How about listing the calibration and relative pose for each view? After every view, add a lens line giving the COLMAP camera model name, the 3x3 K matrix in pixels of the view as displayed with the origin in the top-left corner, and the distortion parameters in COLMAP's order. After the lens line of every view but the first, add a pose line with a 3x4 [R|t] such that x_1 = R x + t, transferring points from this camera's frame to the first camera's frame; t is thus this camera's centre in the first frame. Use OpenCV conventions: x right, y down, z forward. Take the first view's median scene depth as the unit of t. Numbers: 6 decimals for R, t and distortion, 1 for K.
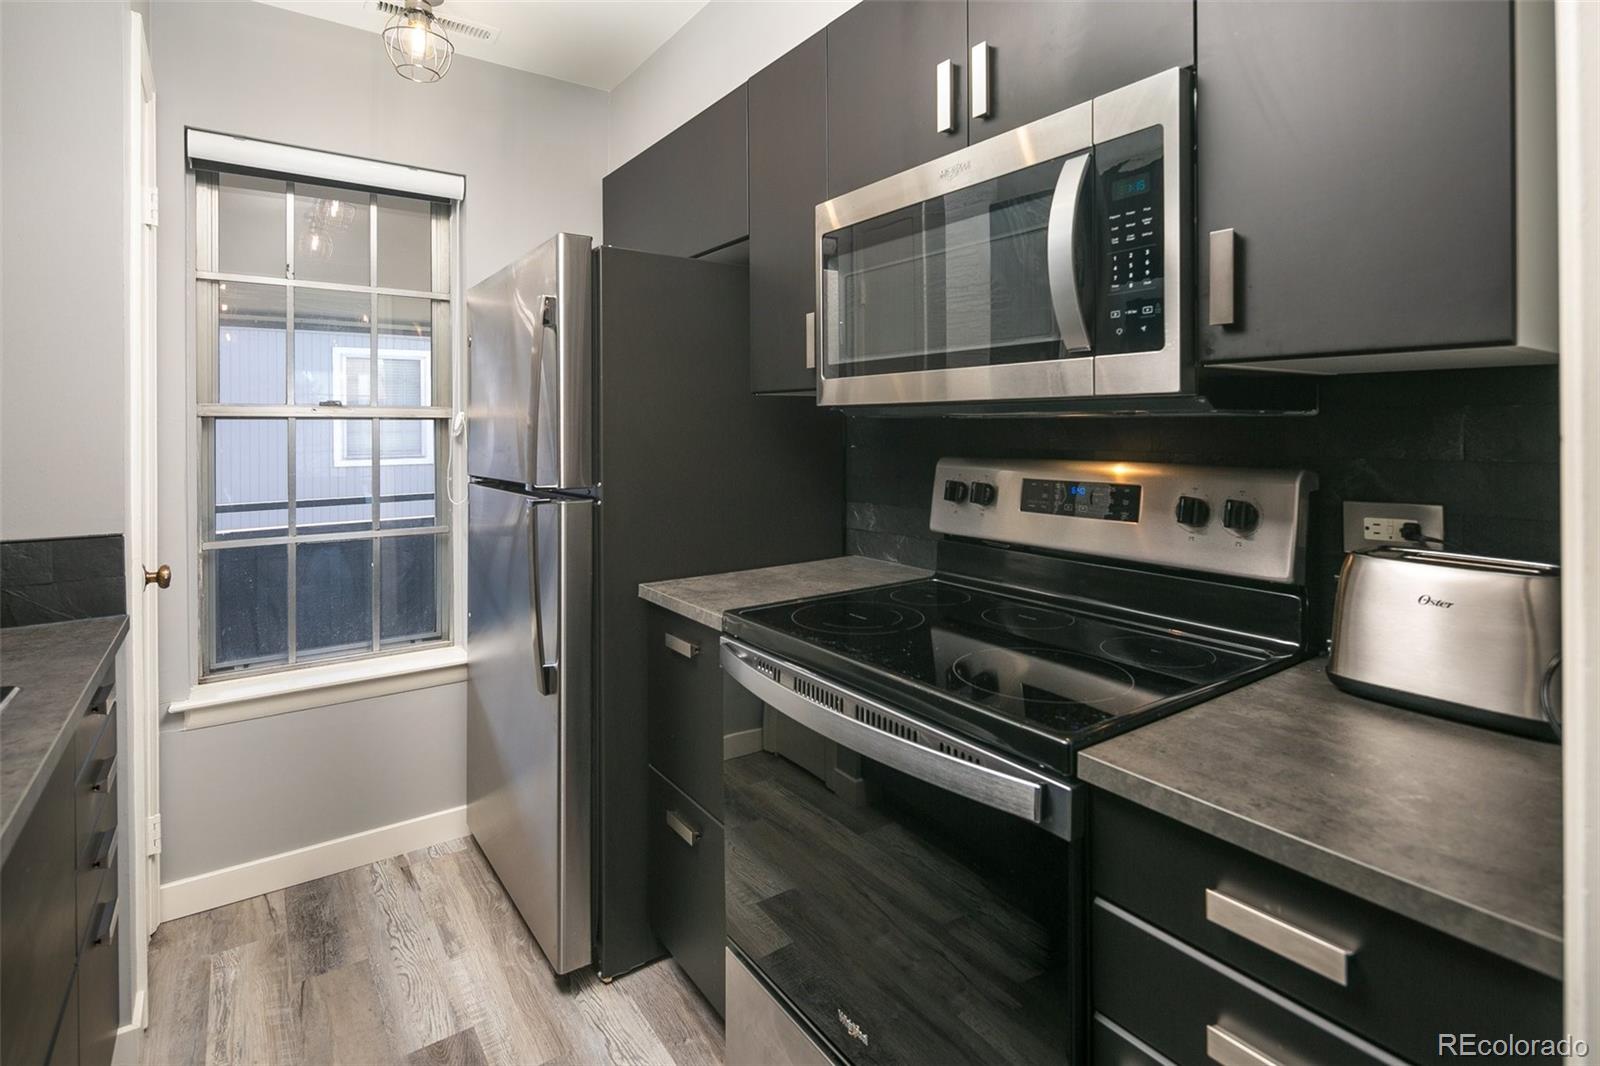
lens RADIAL K [[776.5, 0, 793.7], [0, 776.5, 418.3], [0, 0, 1]] dist [0.001912, -0.001817]
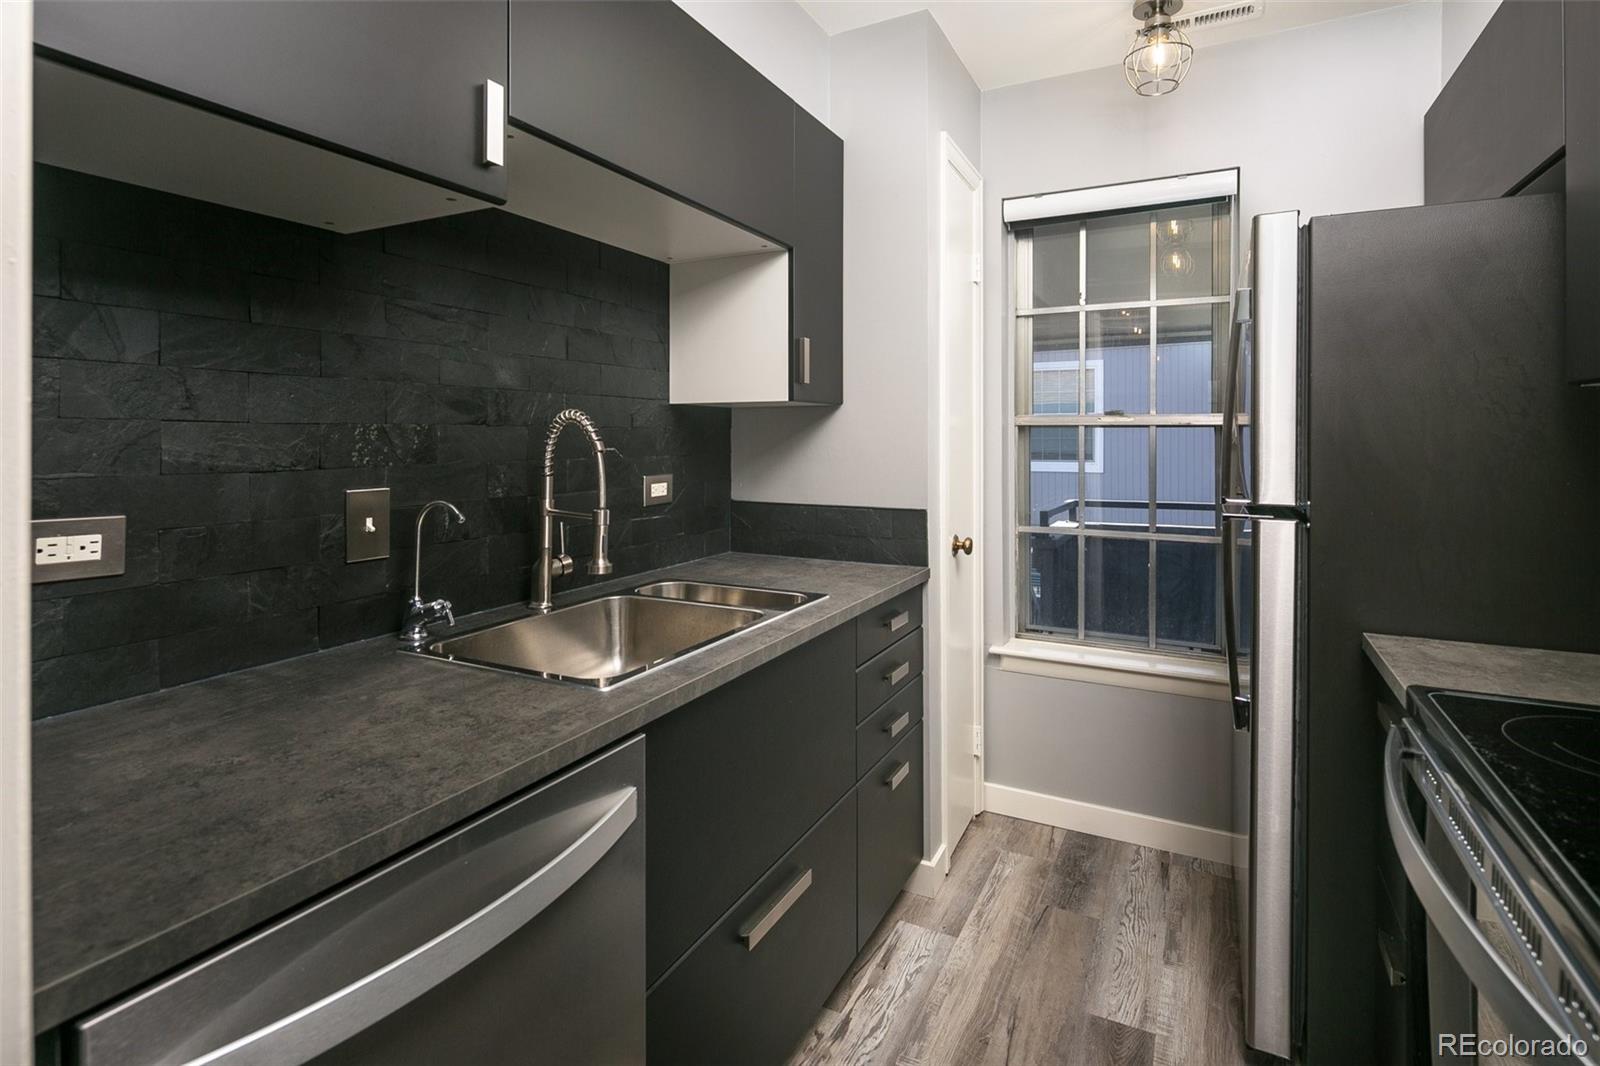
lens RADIAL K [[780.4, 0, 792.7], [0, 780.4, 429.5], [0, 0, 1]] dist [0.001297, -0.001158]
pose [[0.470548, -0.001932, -0.882372, 0.194827], [0.005450, 0.999985, 0.000716, 0.001835], [0.882357, -0.005146, 0.470552, 0.092255]]
